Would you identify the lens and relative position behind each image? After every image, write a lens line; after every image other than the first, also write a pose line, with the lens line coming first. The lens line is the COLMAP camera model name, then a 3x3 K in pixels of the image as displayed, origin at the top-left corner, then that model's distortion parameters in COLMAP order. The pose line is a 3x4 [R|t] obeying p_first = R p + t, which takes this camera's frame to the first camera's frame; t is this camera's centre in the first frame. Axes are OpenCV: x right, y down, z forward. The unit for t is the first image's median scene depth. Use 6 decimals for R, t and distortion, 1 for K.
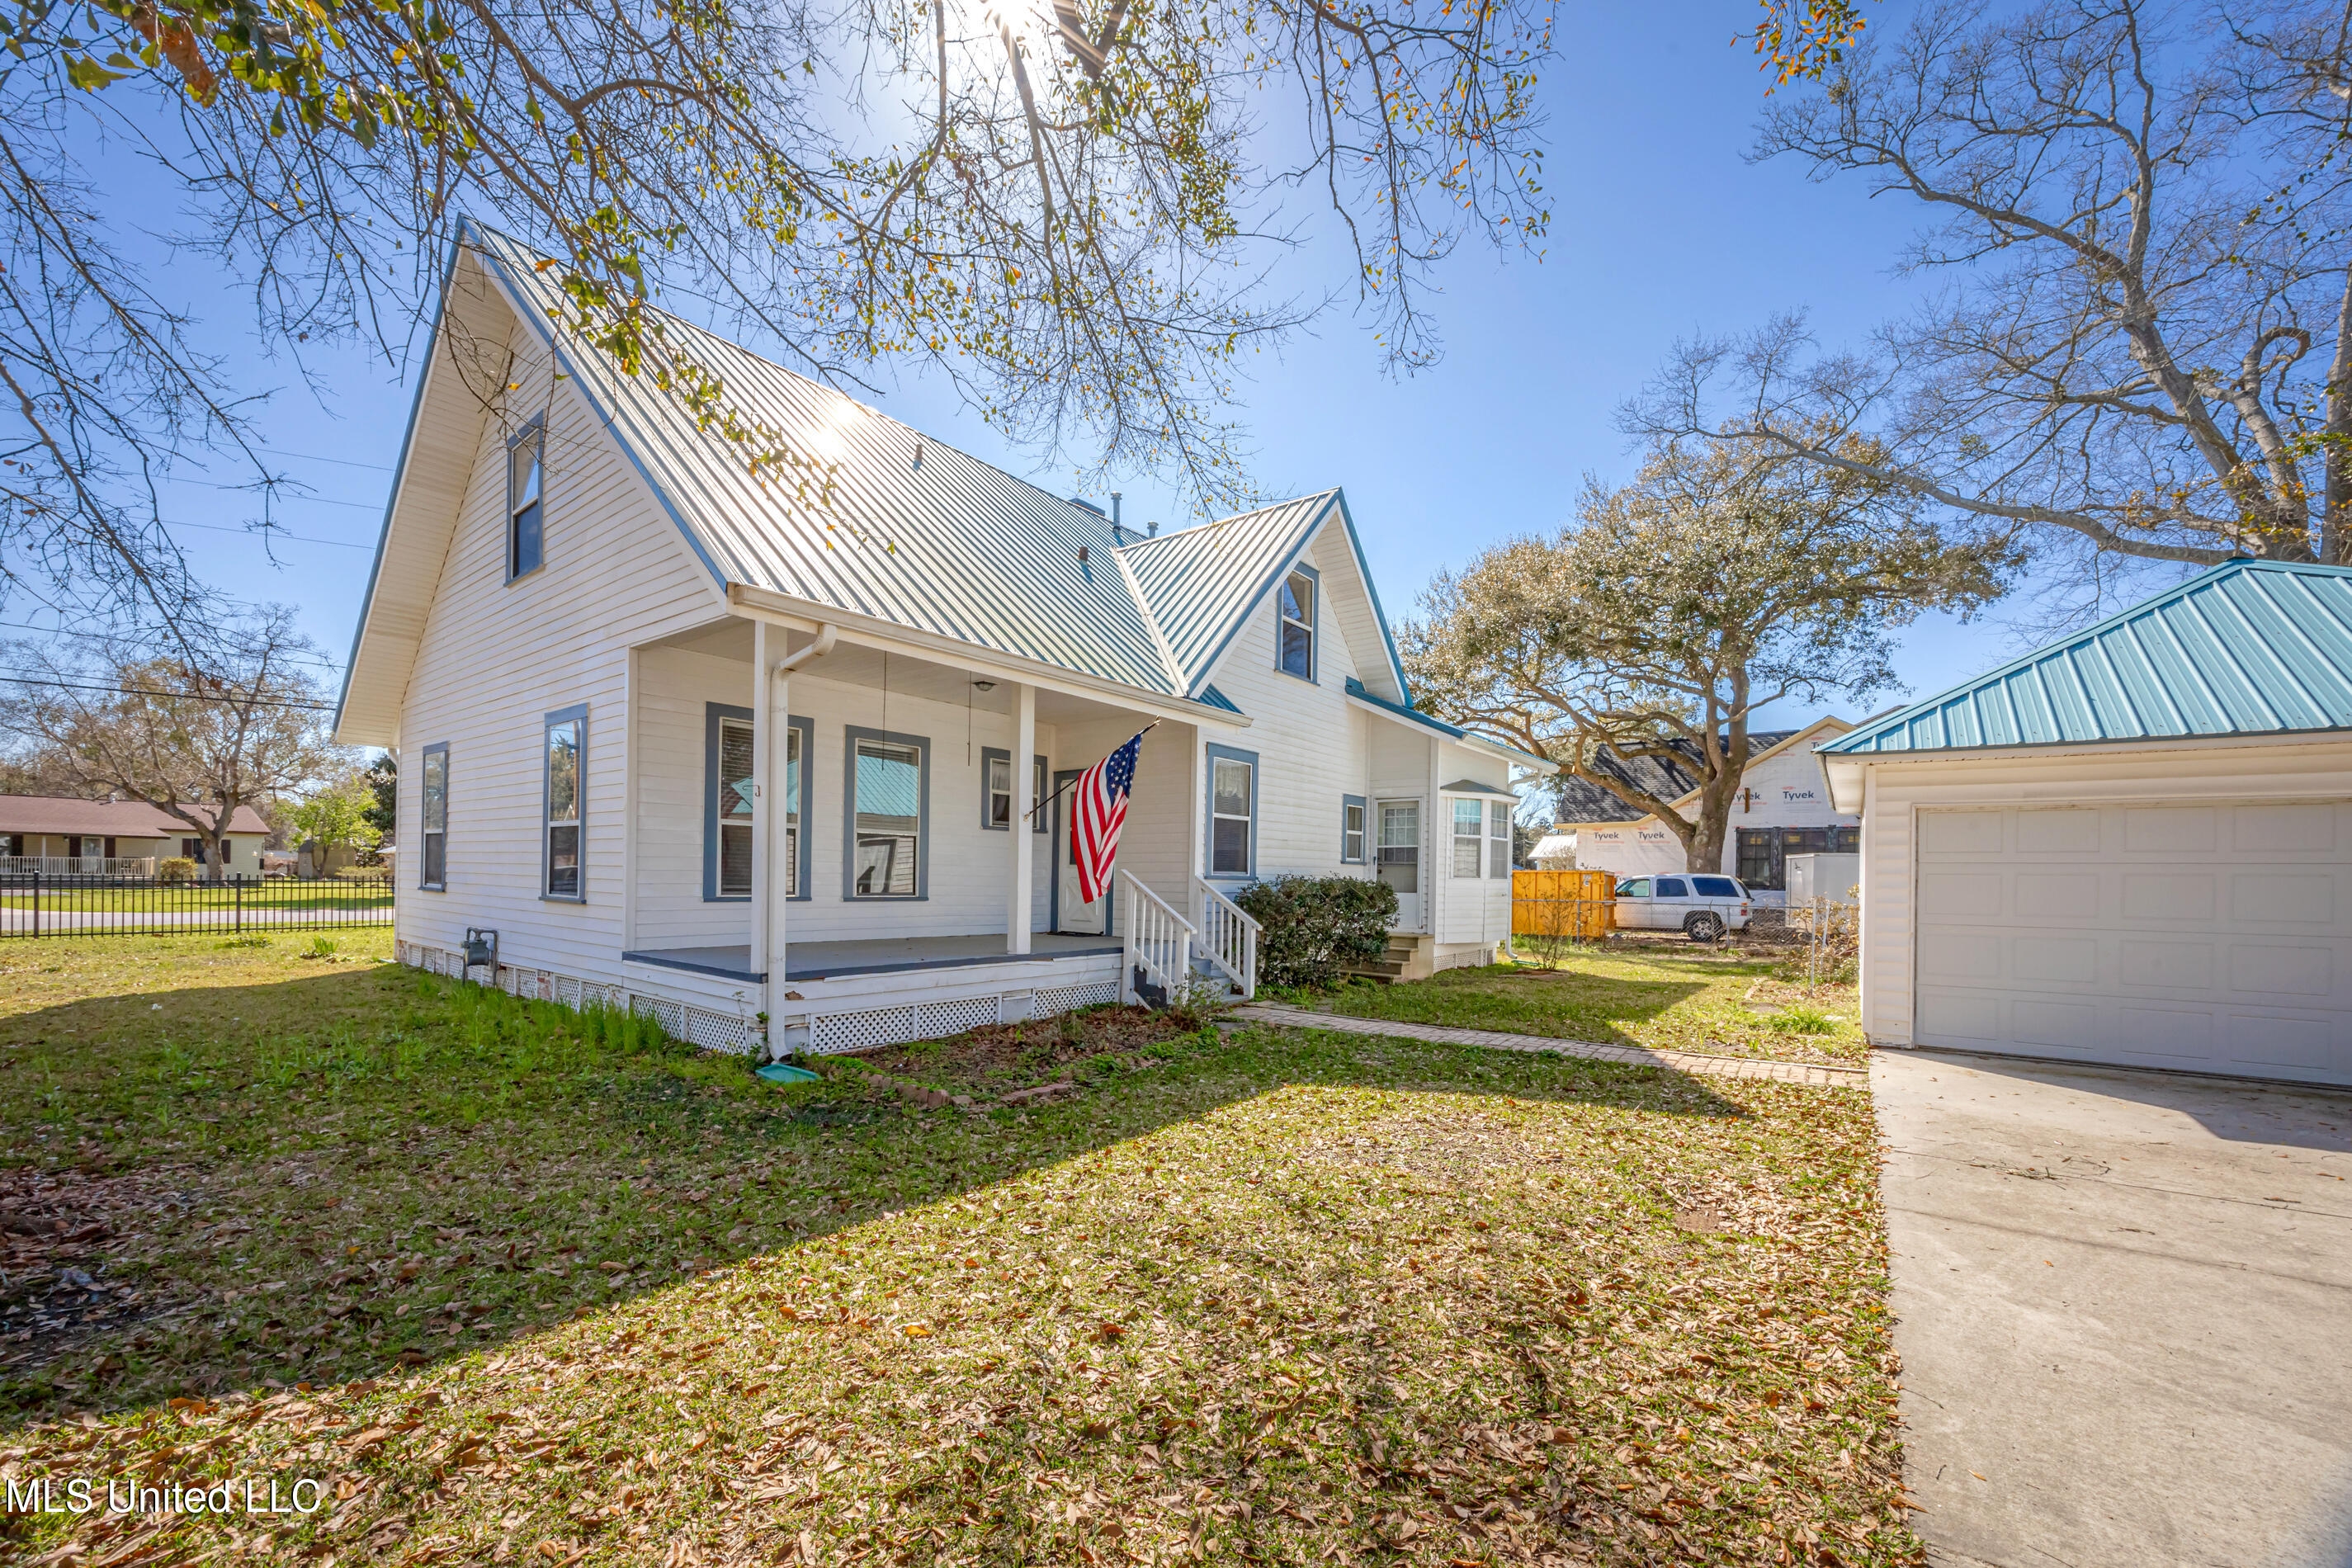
lens RADIAL K [[915.1, 0, 1150.1], [0, 915.1, 874.6], [0, 0, 1]] dist [0.001155, 0.000169]
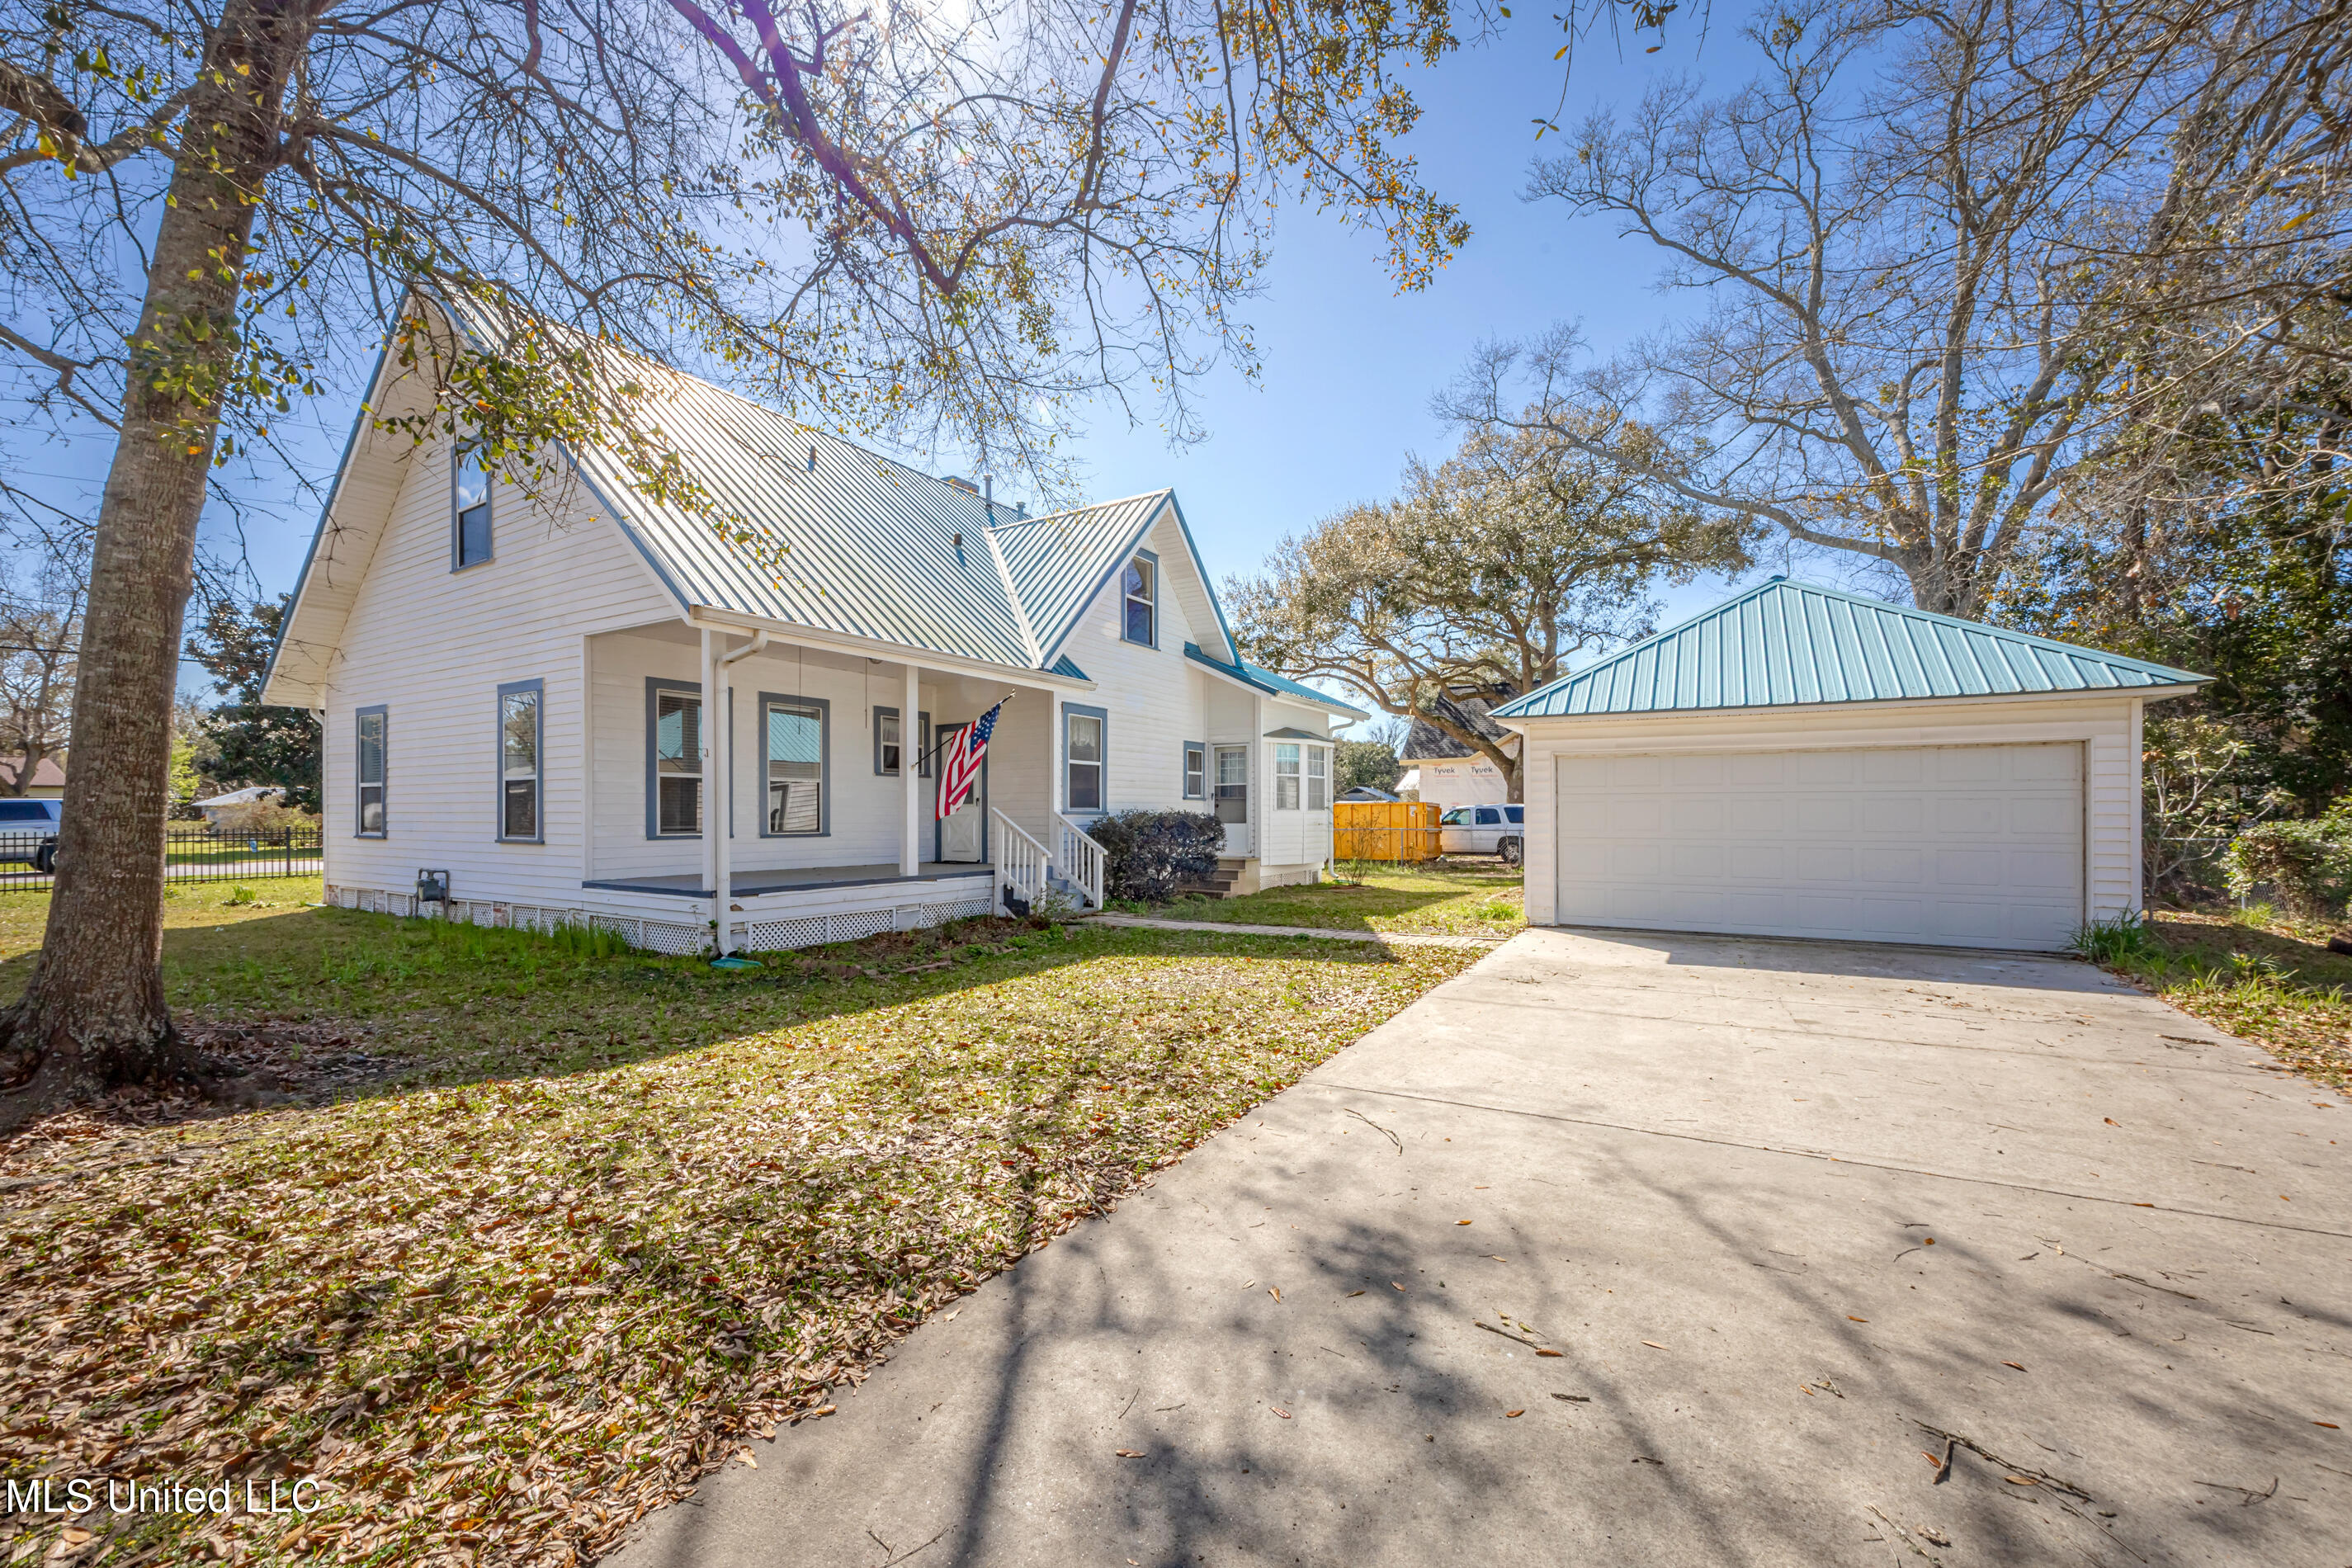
lens RADIAL K [[931.9, 0, 1129.6], [0, 931.9, 827.0], [0, 0, 1]] dist [-0.003711, -0.000094]
pose [[0.995432, -0.017943, 0.093770, 0.031046], [0.016418, 0.999721, 0.017006, 0.001974], [-0.094049, -0.015388, 0.995449, -0.238057]]
